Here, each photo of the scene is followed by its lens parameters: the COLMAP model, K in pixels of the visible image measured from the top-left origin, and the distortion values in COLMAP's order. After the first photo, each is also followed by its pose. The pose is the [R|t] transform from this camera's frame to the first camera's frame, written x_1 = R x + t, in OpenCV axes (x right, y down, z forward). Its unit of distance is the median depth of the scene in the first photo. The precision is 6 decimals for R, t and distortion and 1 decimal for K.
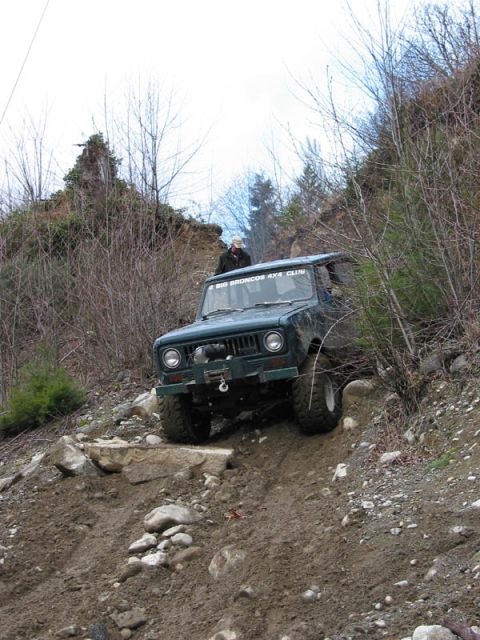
lens RADIAL K [[1142.8, 0, 240.0], [0, 1142.8, 320.0], [0, 0, 1]] dist [-0.008940, 0.310604]
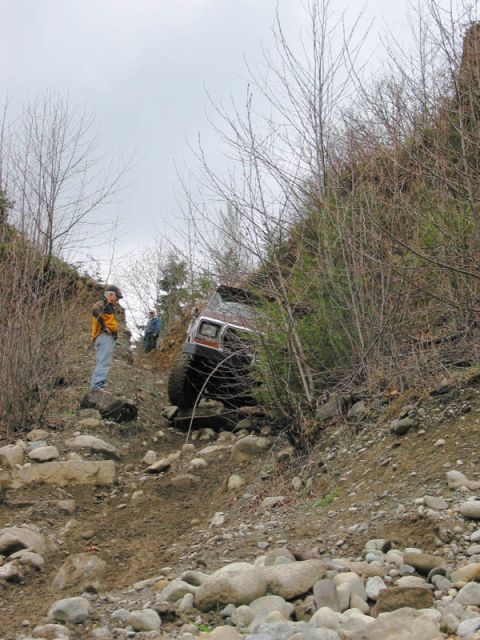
lens RADIAL K [[1340.7, 0, 240.0], [0, 1340.7, 320.0], [0, 0, 1]] dist [0.048092, 0.121030]
pose [[0.991980, 0.105468, 0.069654, 0.011435], [-0.099056, 0.991016, -0.089861, 0.052201], [-0.078506, 0.082241, 0.993516, -0.046125]]
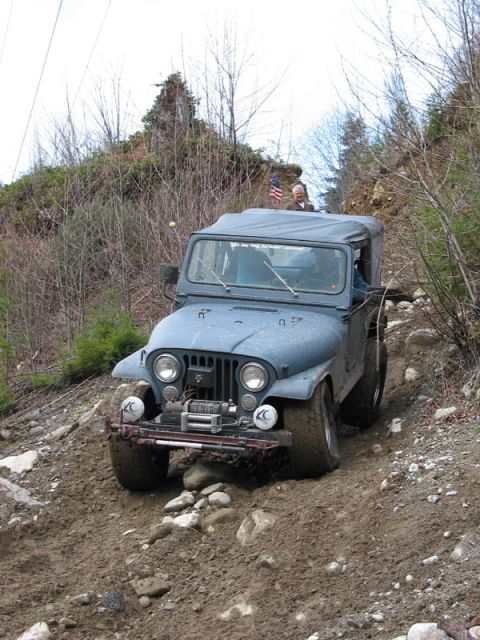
lens RADIAL K [[1142.8, 0, 240.0], [0, 1142.8, 320.0], [0, 0, 1]] dist [-0.008940, 0.310604]
pose [[0.996545, 0.001163, -0.083048, 0.028471], [0.003174, 0.998638, 0.052068, -0.004548], [0.082996, -0.052152, 0.995184, 0.035068]]
